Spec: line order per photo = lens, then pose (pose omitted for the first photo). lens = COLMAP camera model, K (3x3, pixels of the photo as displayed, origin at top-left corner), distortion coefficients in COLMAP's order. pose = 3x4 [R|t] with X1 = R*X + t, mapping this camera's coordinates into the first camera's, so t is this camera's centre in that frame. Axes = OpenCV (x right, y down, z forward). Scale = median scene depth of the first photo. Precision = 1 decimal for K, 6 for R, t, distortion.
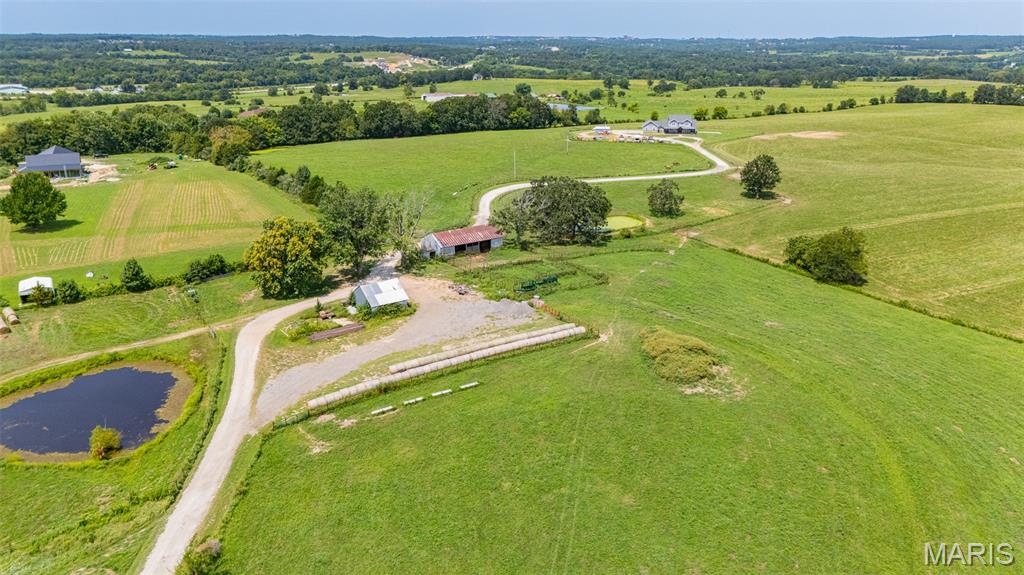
lens RADIAL K [[756.6, 0, 512.0], [0, 756.6, 287.5], [0, 0, 1]] dist [0.089063, -0.083251]
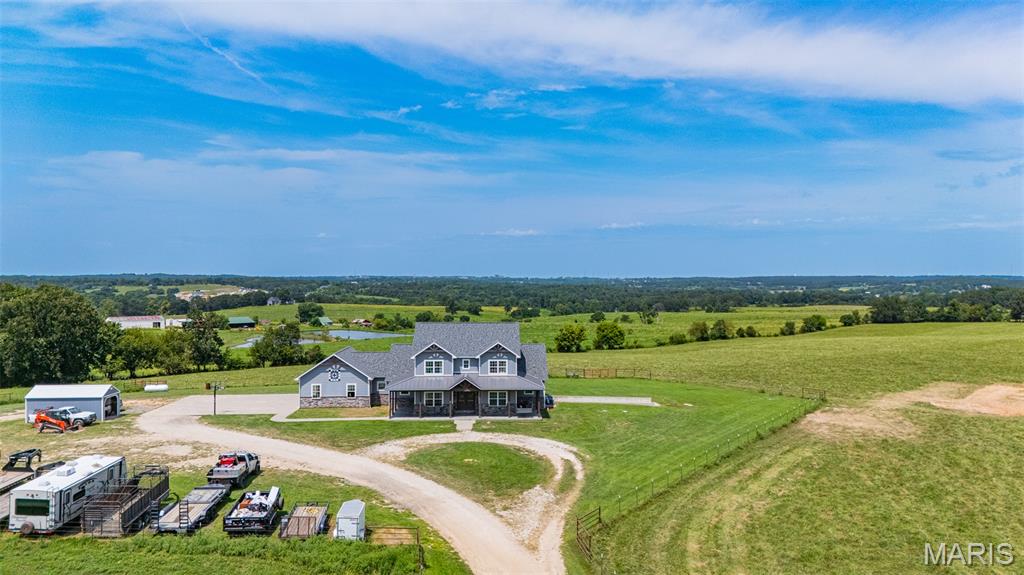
lens RADIAL K [[756.6, 0, 512.0], [0, 756.6, 287.5], [0, 0, 1]] dist [0.089063, -0.083251]
pose [[0.987907, -0.004922, 0.154967, 0.095506], [0.051450, 0.953266, -0.297719, -0.082304], [-0.146259, 0.302092, 0.941992, 0.380561]]
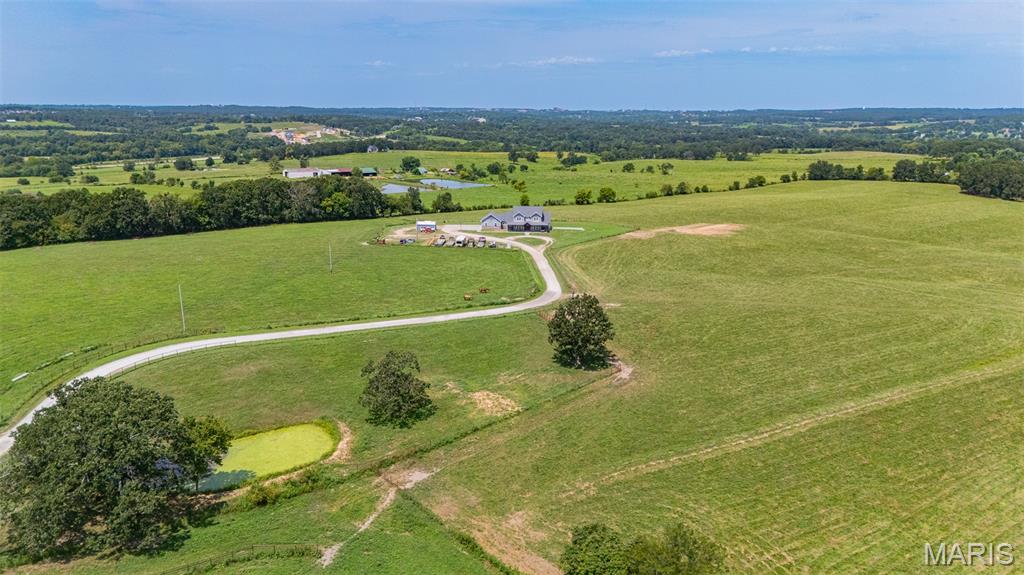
lens RADIAL K [[756.6, 0, 512.0], [0, 756.6, 287.5], [0, 0, 1]] dist [0.089063, -0.083251]
pose [[0.996902, -0.017079, 0.076773, 0.069711], [0.023596, 0.996119, -0.084795, -0.039859], [-0.075027, 0.086344, 0.993436, 0.127477]]
